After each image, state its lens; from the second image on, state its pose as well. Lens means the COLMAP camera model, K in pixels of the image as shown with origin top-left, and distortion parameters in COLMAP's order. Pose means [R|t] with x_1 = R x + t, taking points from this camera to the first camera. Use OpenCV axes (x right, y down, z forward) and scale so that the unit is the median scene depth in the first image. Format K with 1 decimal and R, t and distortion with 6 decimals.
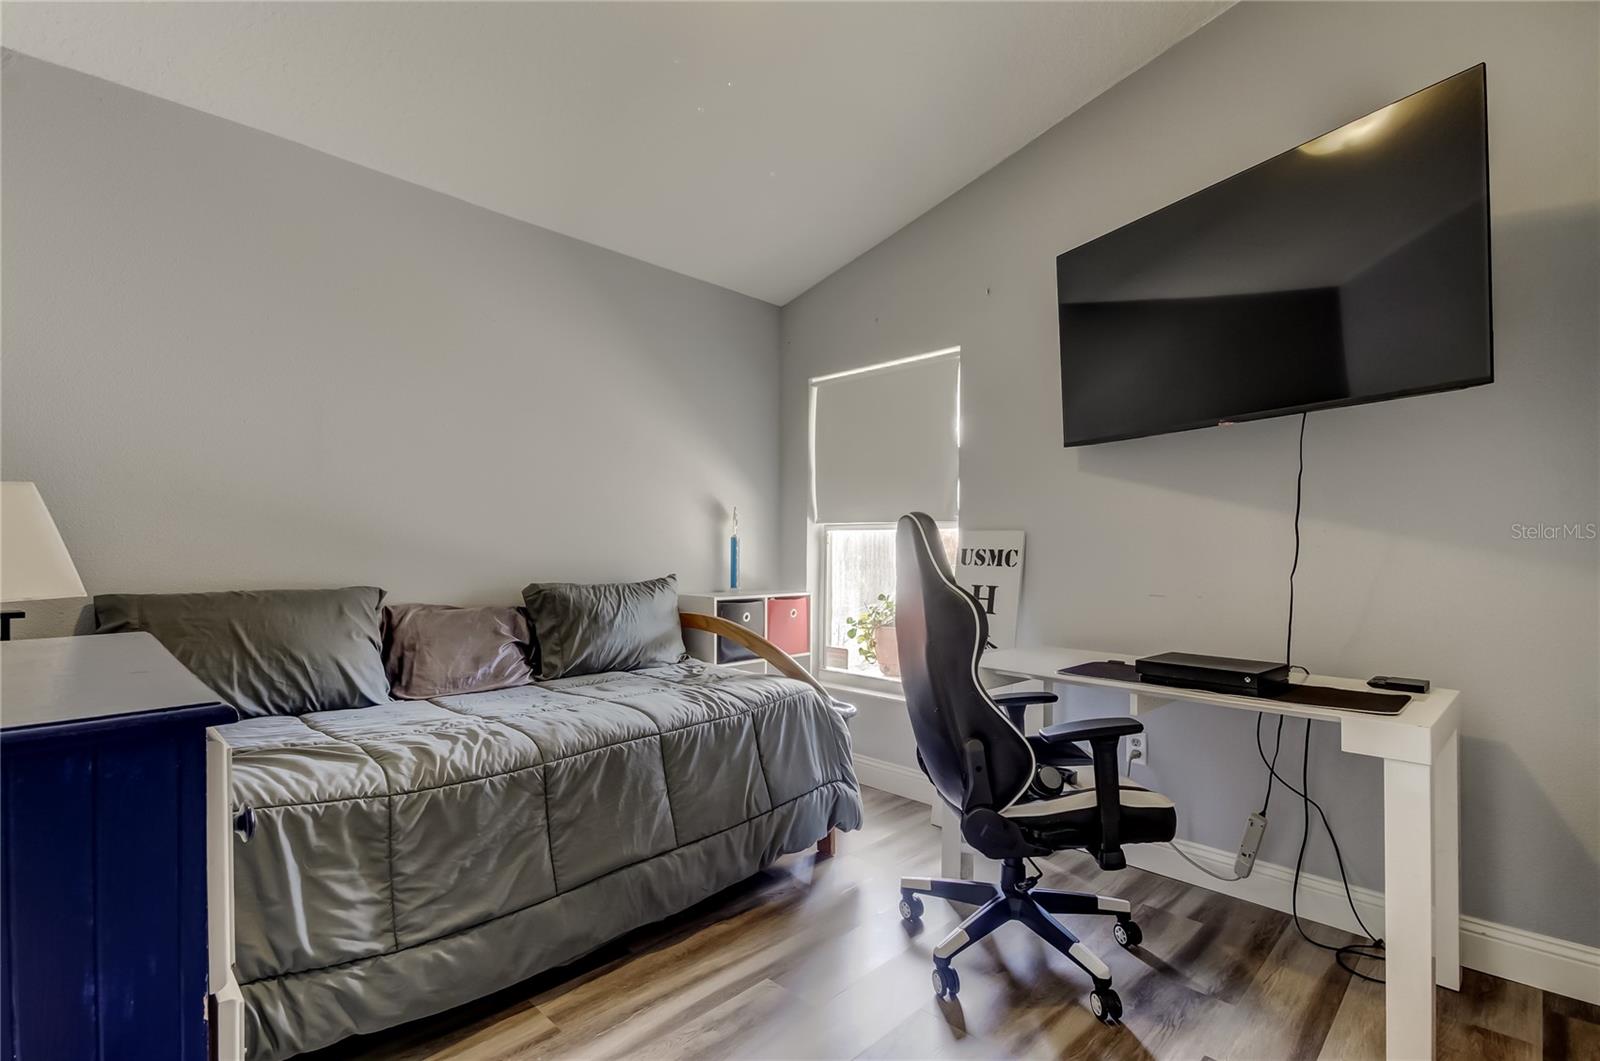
lens RADIAL K [[754.7, 0, 798.7], [0, 754.7, 556.5], [0, 0, 1]] dist [0.013892, -0.000233]
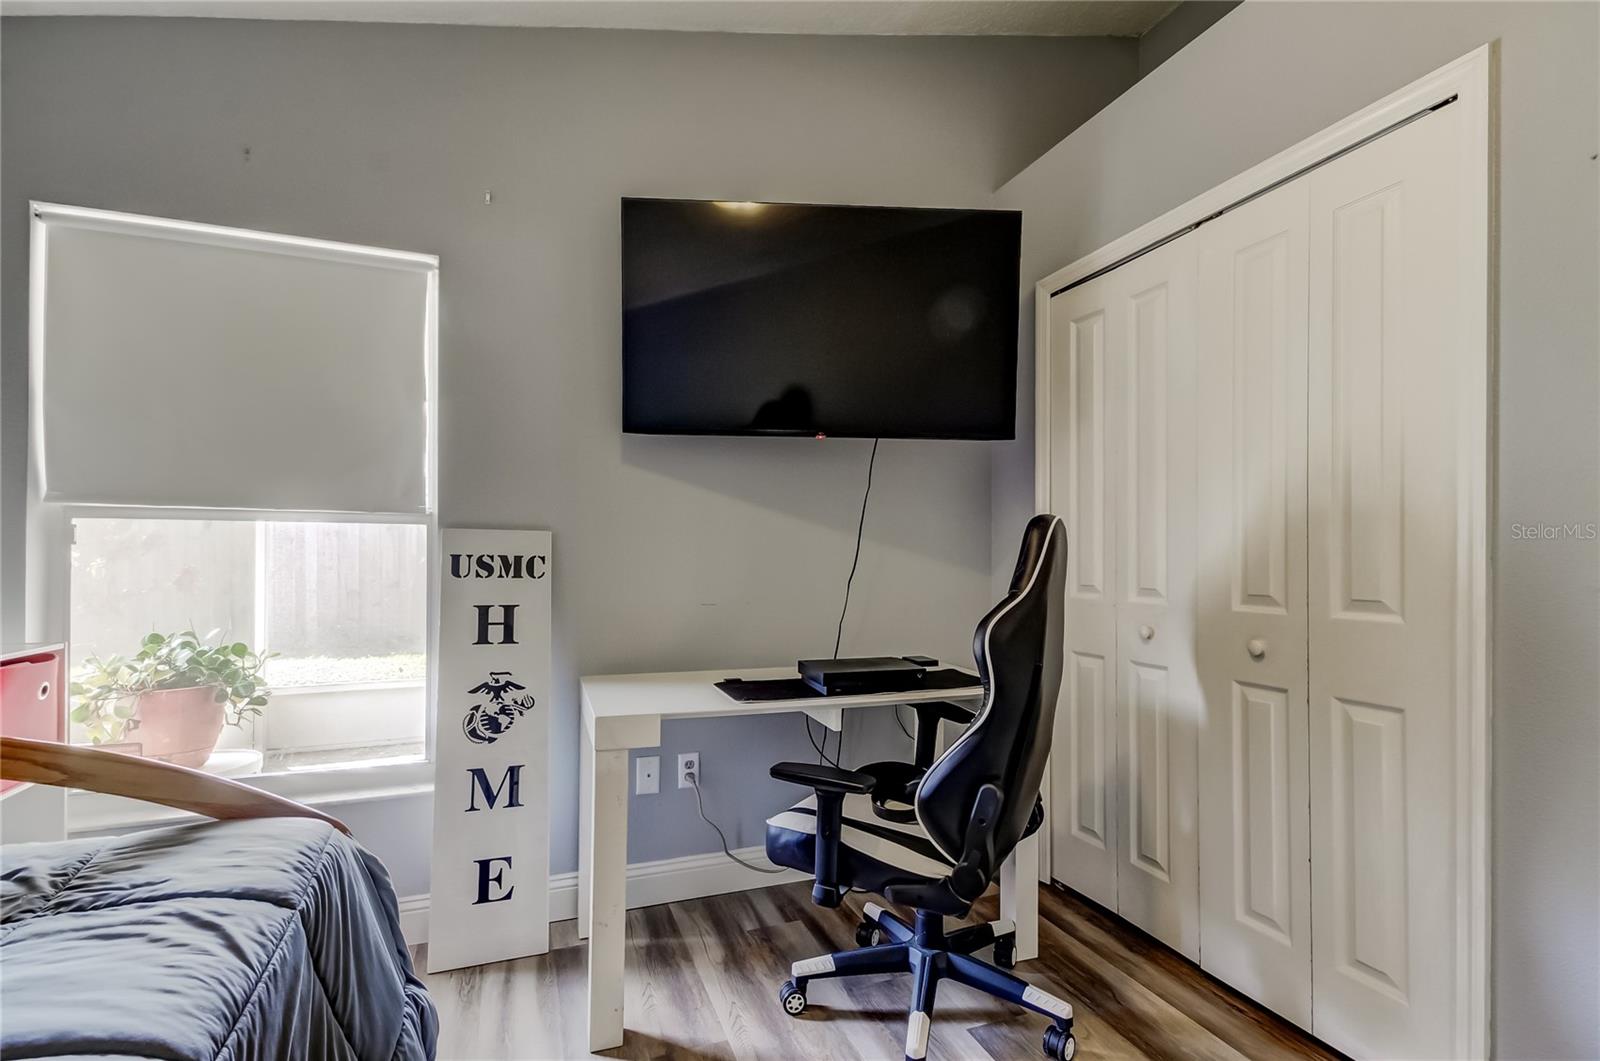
lens RADIAL K [[754.7, 0, 798.7], [0, 754.7, 556.5], [0, 0, 1]] dist [0.013892, -0.000233]
pose [[0.397063, -0.007413, 0.917761, -0.318586], [0.005813, 0.999968, 0.005562, -0.011219], [-0.917773, 0.003127, 0.397093, 0.473456]]
